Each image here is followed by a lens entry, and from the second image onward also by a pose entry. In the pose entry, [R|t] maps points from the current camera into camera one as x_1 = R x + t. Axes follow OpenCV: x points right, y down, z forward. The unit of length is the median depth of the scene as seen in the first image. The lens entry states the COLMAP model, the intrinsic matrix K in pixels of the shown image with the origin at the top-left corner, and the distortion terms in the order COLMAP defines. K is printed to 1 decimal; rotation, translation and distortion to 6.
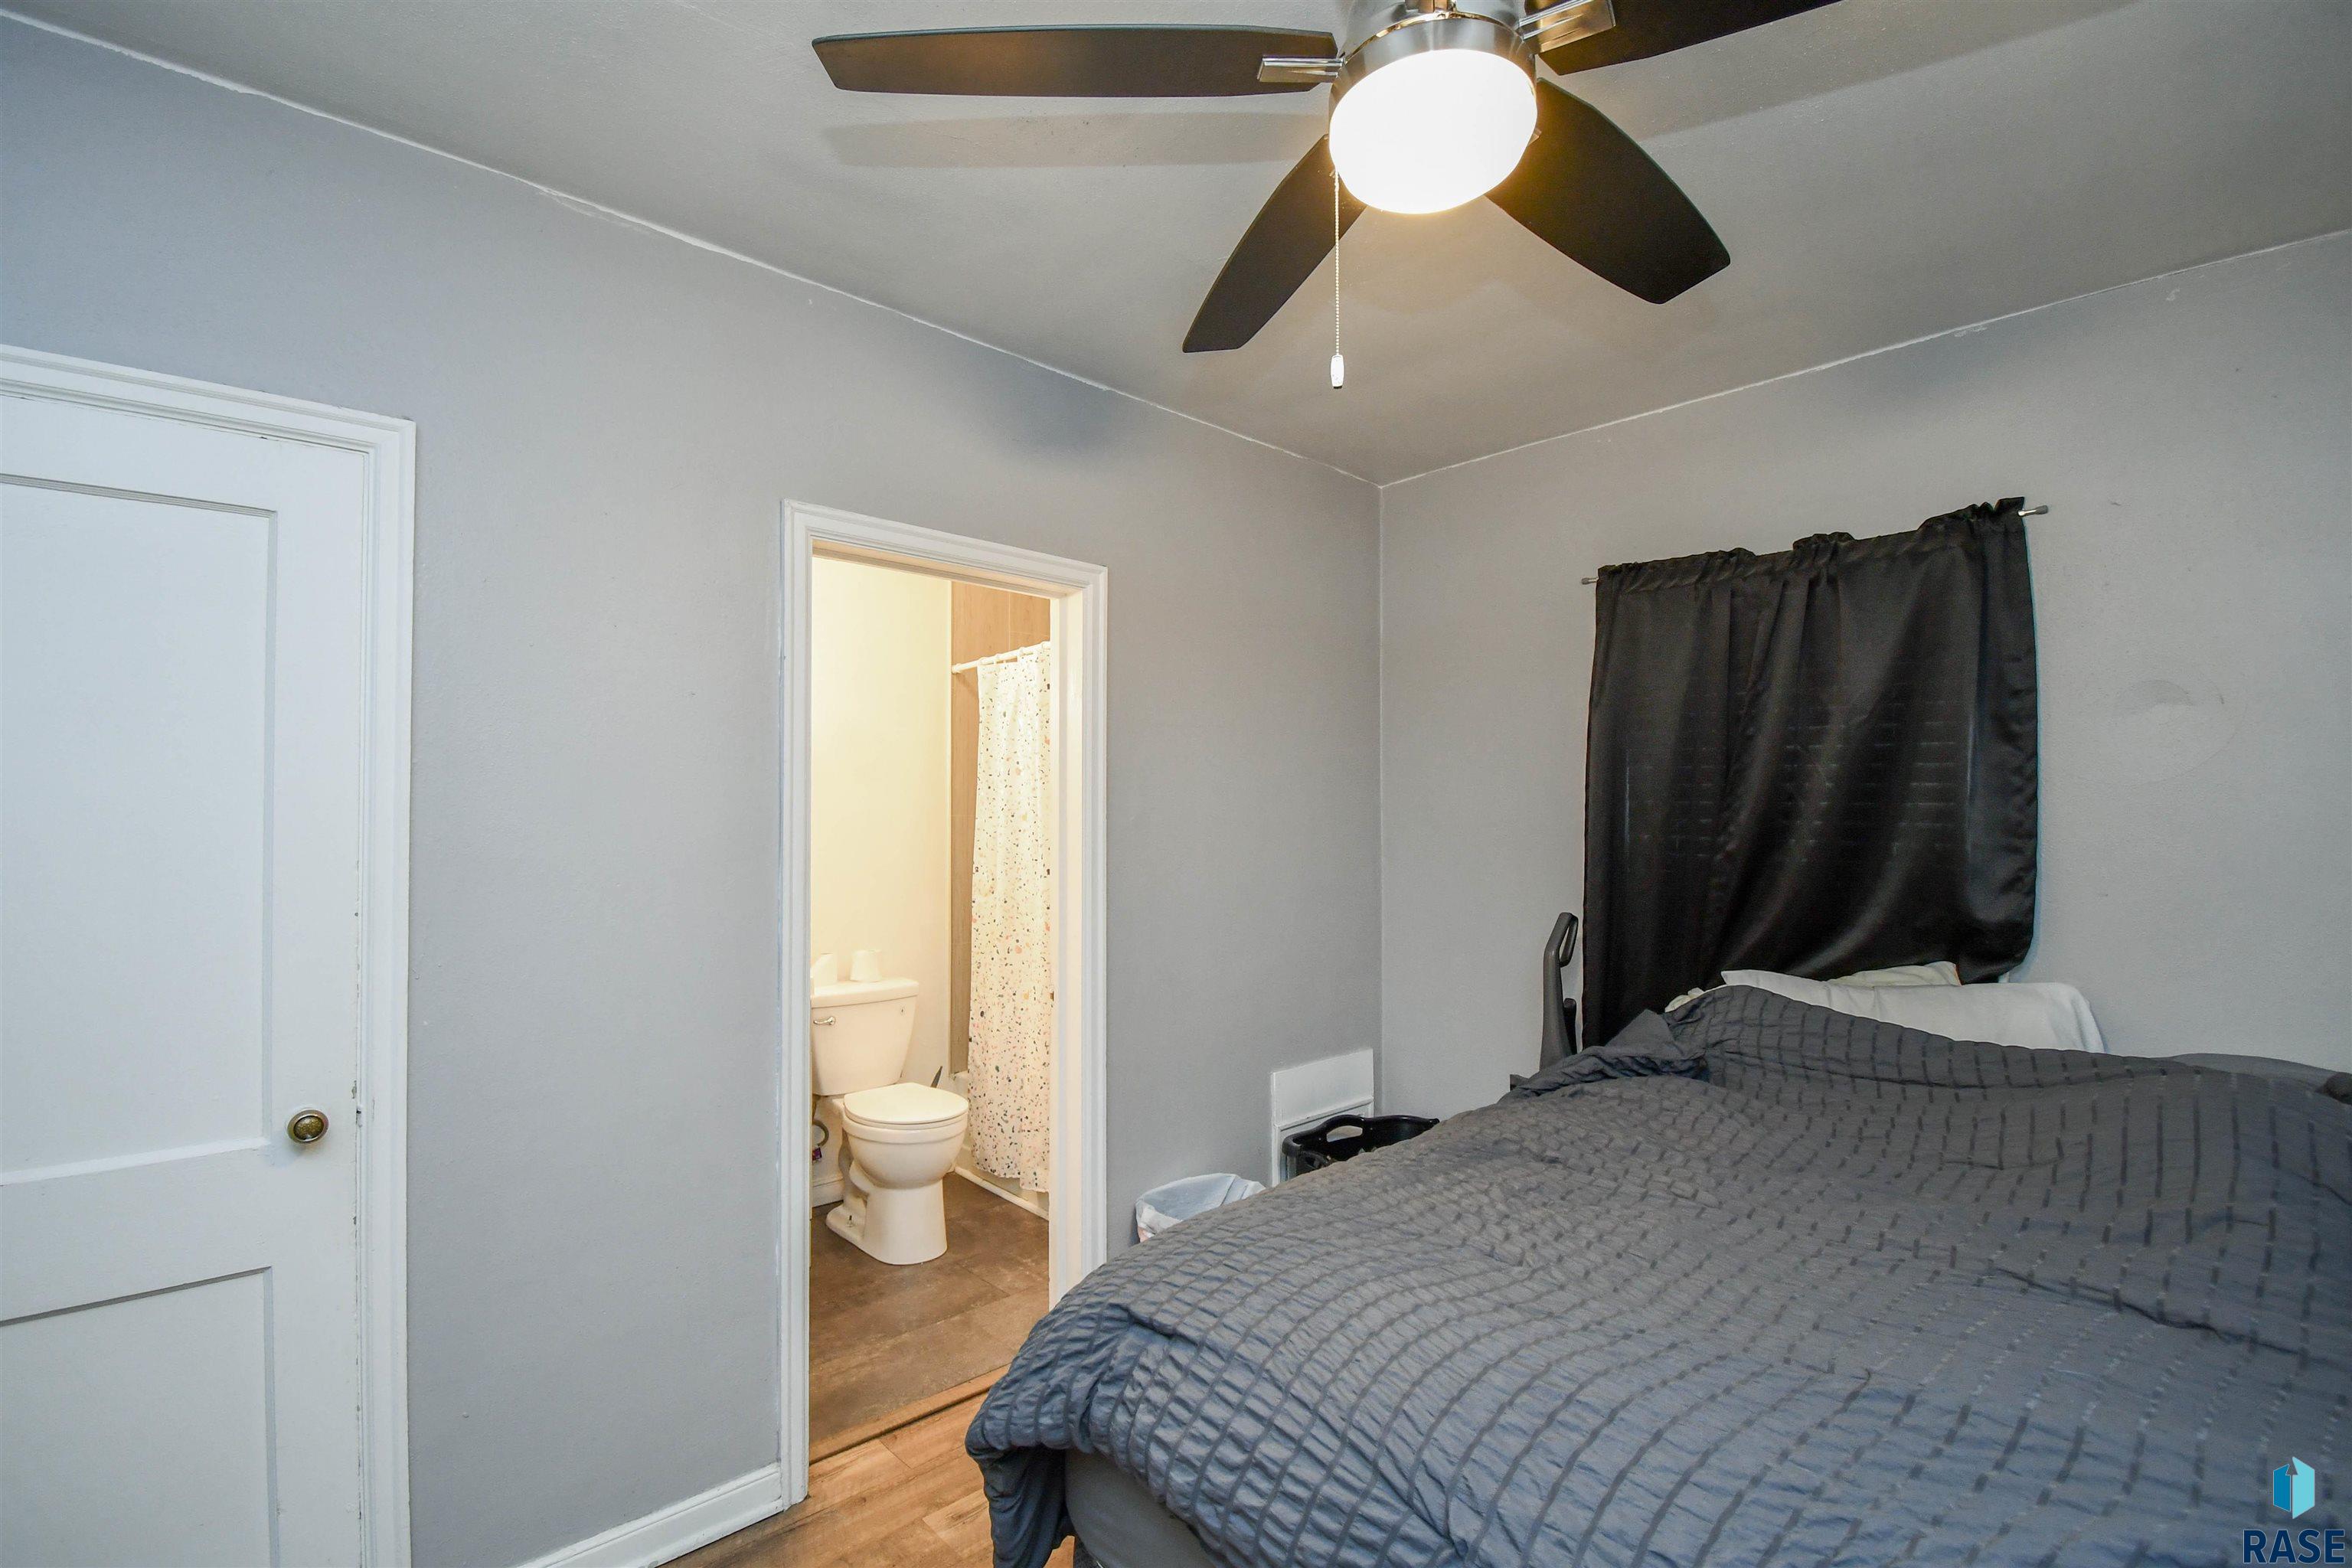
lens RADIAL K [[1026.4, 0, 1163.2], [0, 1026.4, 788.8], [0, 0, 1]] dist [0.018681, -0.024593]
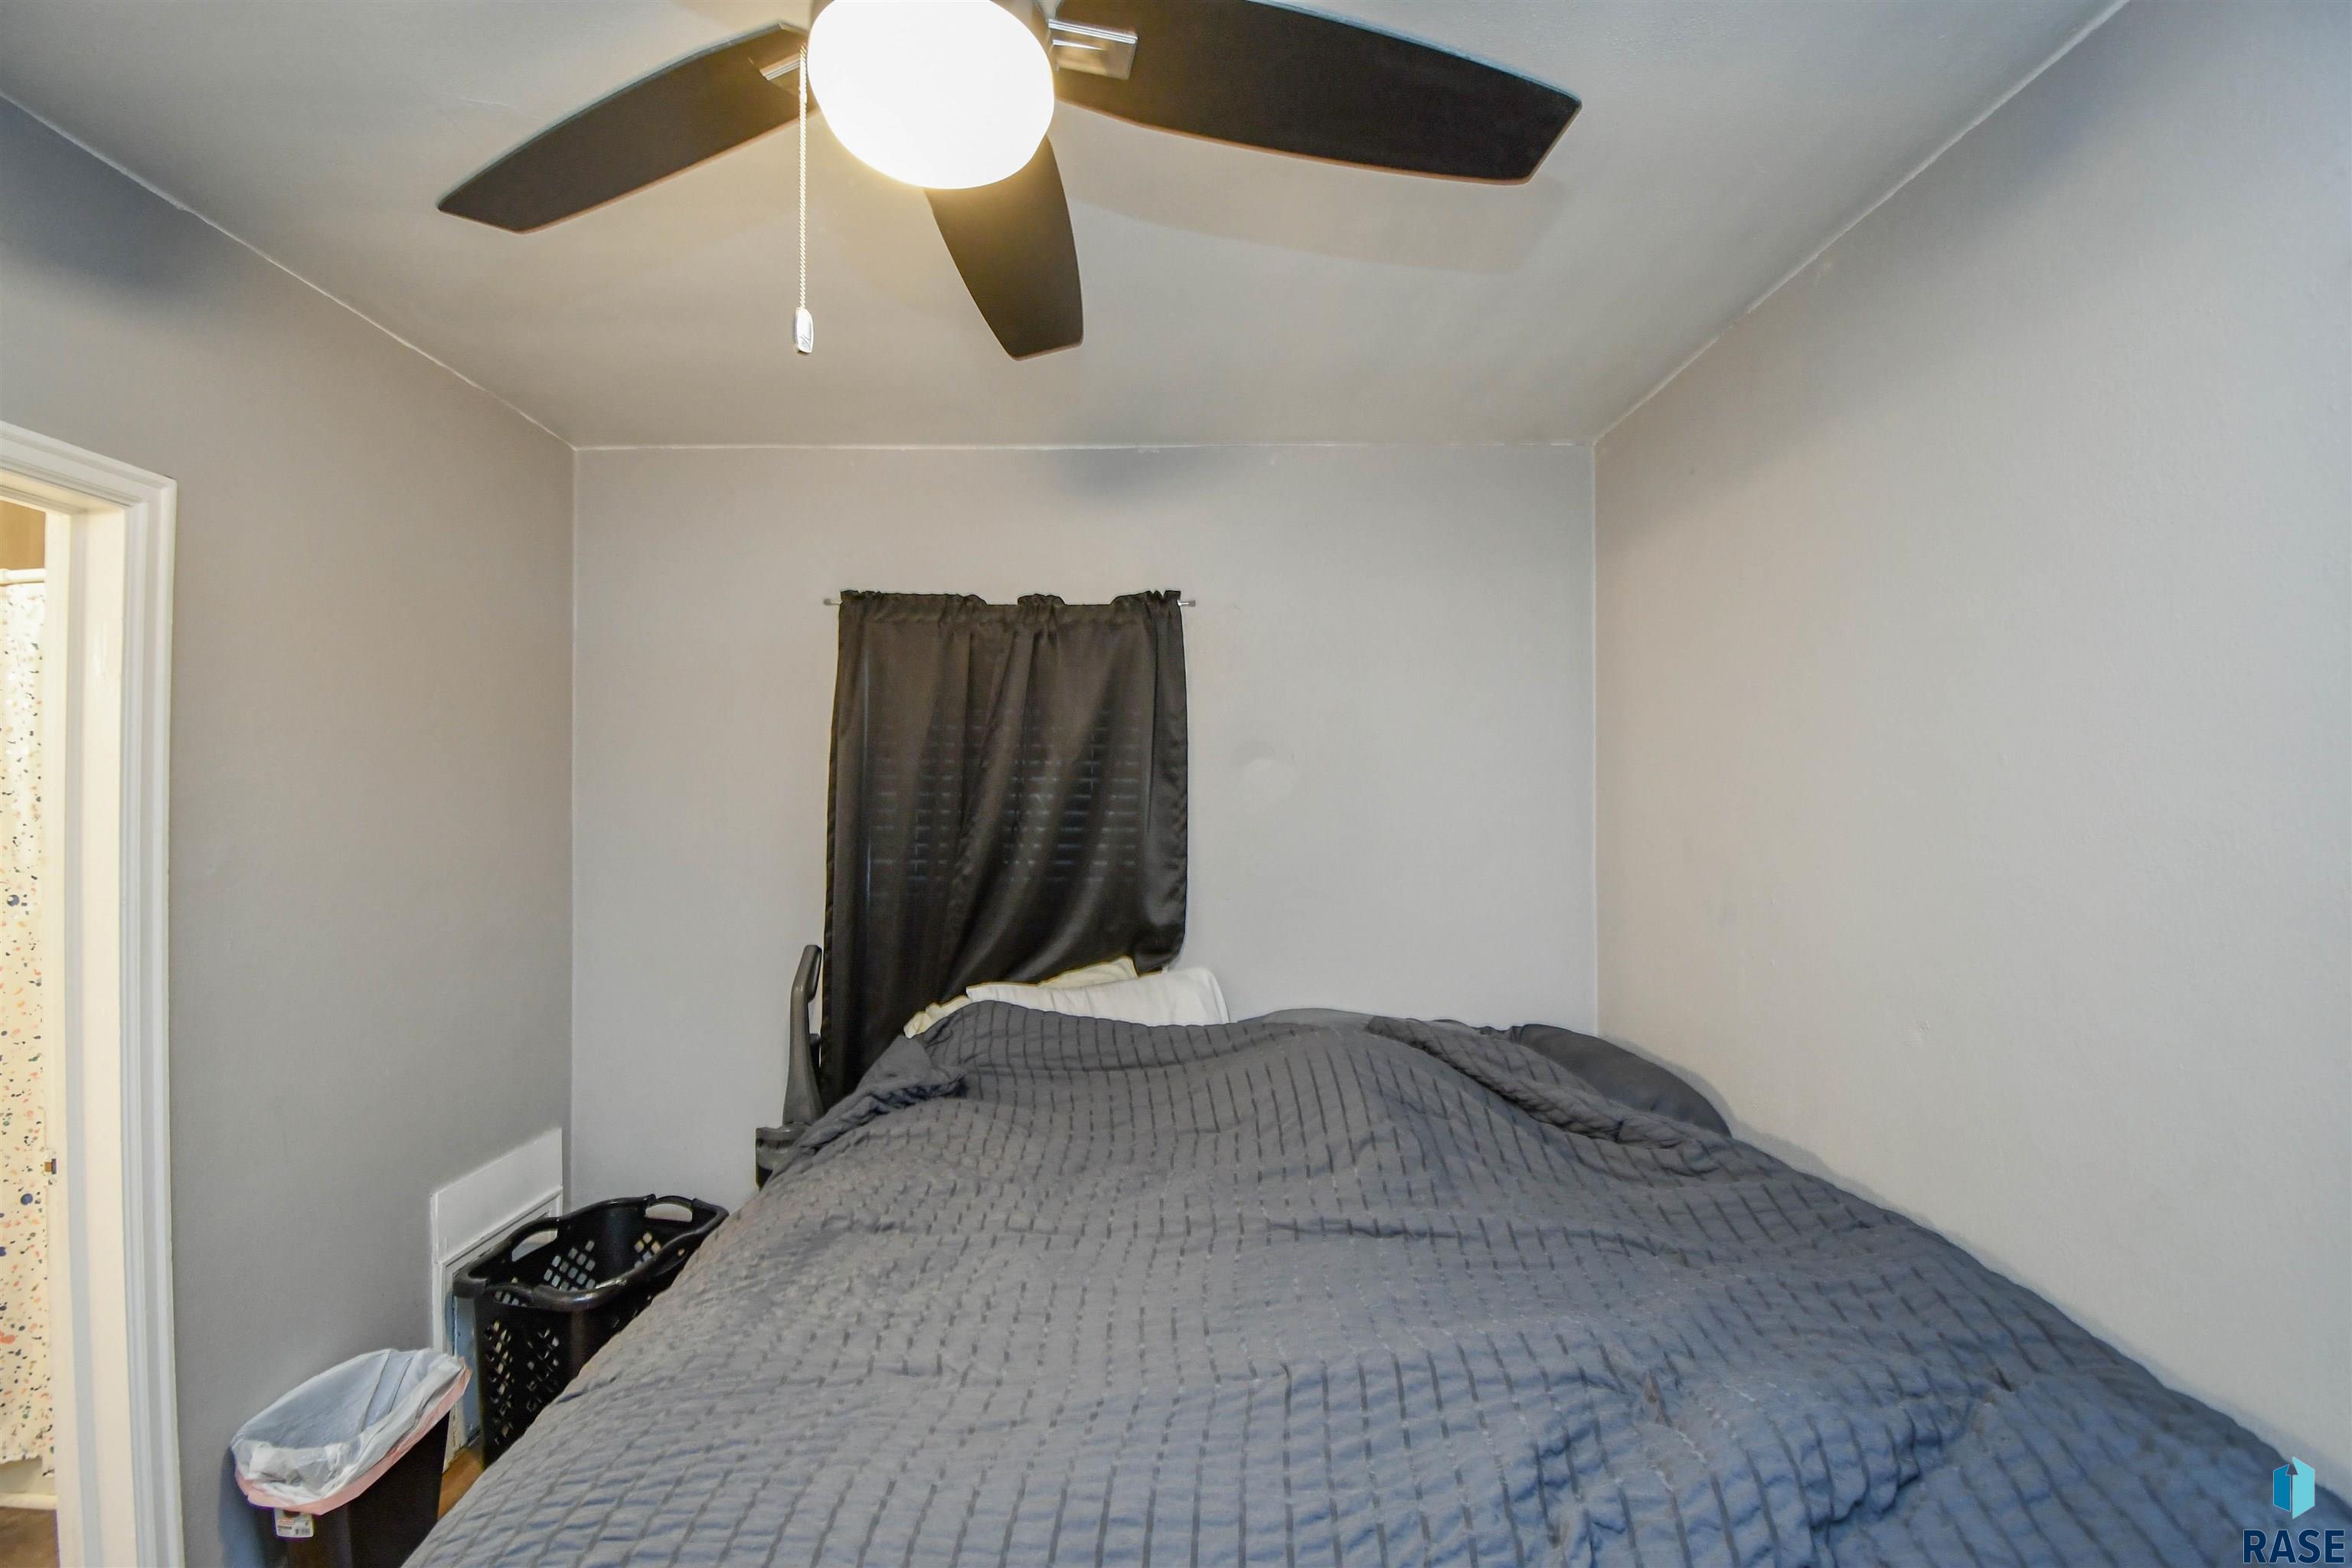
lens RADIAL K [[1026.4, 0, 1163.2], [0, 1026.4, 788.8], [0, 0, 1]] dist [0.018681, -0.024593]
pose [[0.691111, 0.012763, 0.722636, -0.095852], [-0.009055, 0.999919, -0.009000, -0.023902], [-0.722692, -0.000324, 0.691170, 0.122027]]
